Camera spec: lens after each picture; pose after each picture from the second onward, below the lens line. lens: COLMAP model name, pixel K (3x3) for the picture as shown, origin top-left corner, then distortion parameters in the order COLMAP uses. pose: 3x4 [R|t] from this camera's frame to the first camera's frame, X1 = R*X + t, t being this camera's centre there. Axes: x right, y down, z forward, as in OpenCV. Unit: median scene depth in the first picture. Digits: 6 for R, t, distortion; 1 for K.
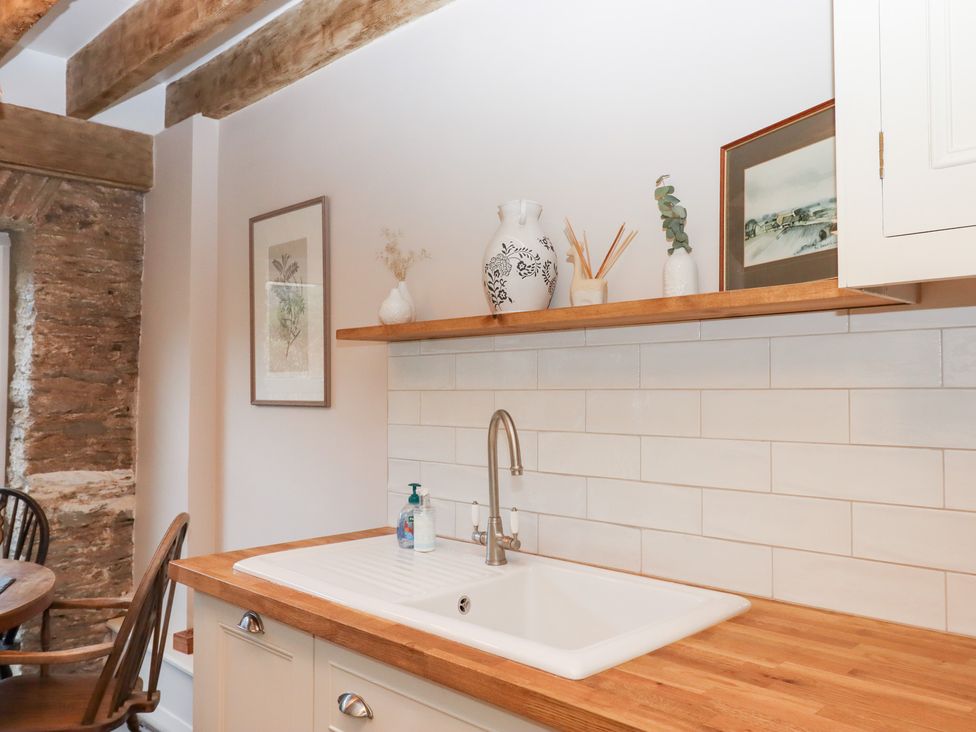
lens RADIAL K [[781.0, 0, 494.4], [0, 781.0, 365.2], [0, 0, 1]] dist [0.006709, -0.004976]
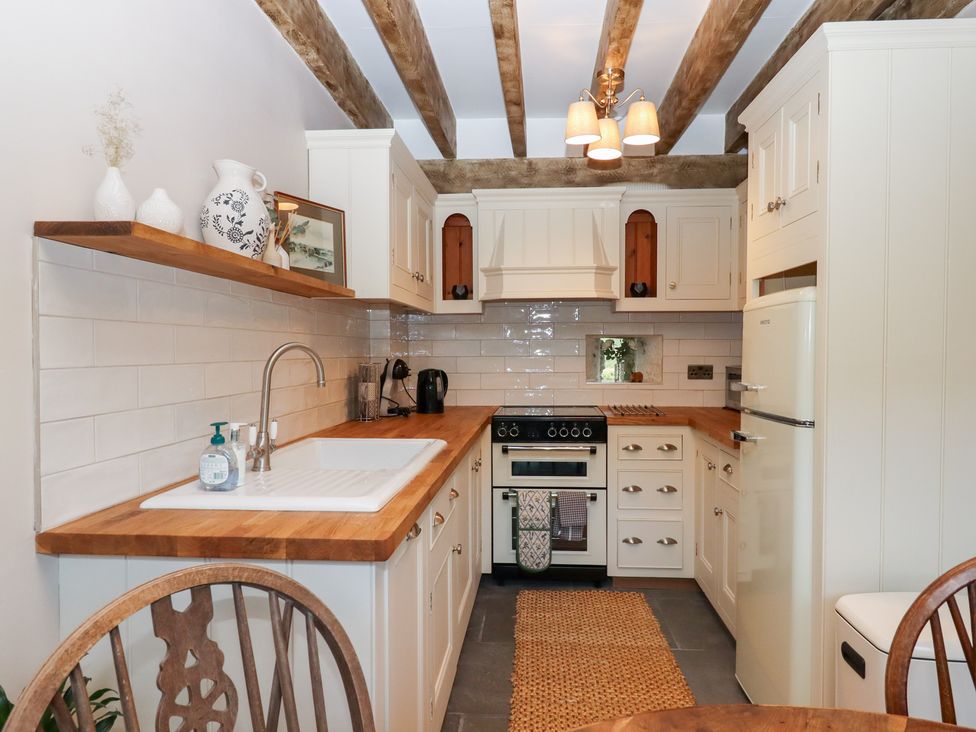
lens RADIAL K [[649.5, 0, 494.0], [0, 649.5, 365.3], [0, 0, 1]] dist [0.000309, -0.004480]
pose [[-0.644139, -0.016530, 0.764730, -0.559747], [-0.024820, 0.999692, 0.000703, 0.046141], [-0.764506, -0.018528, -0.644351, 0.772954]]
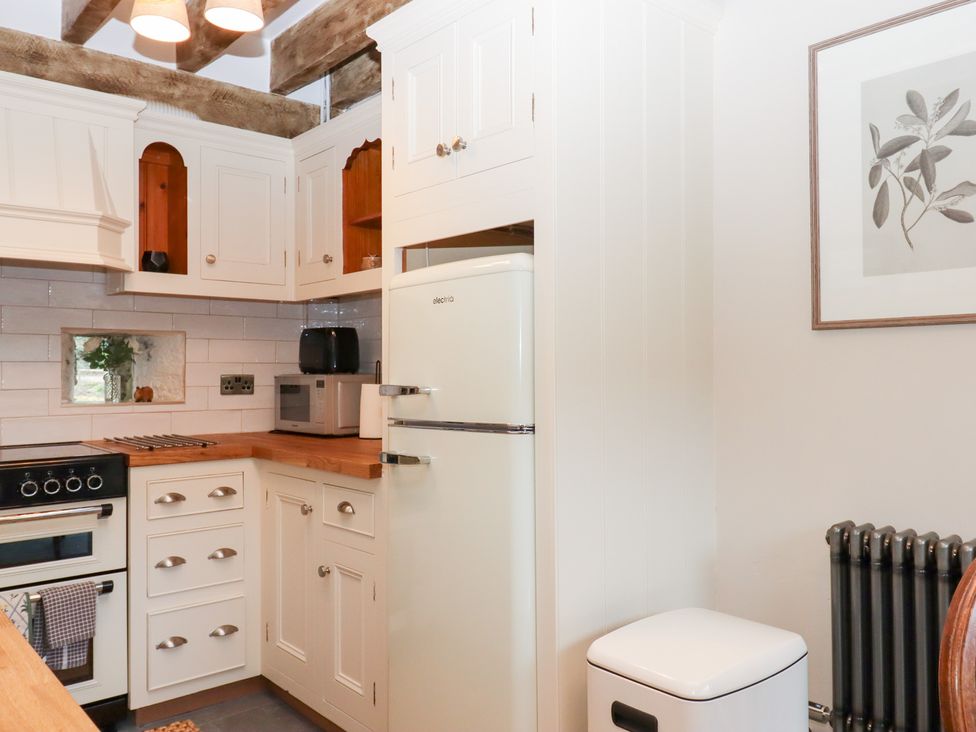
lens RADIAL K [[781.0, 0, 494.4], [0, 781.0, 365.2], [0, 0, 1]] dist [0.006709, -0.004976]
pose [[-0.996902, 0.008647, 0.078176, -0.312735], [0.005156, 0.998985, -0.044745, 0.072356], [-0.078483, -0.044204, -0.995935, 0.722694]]
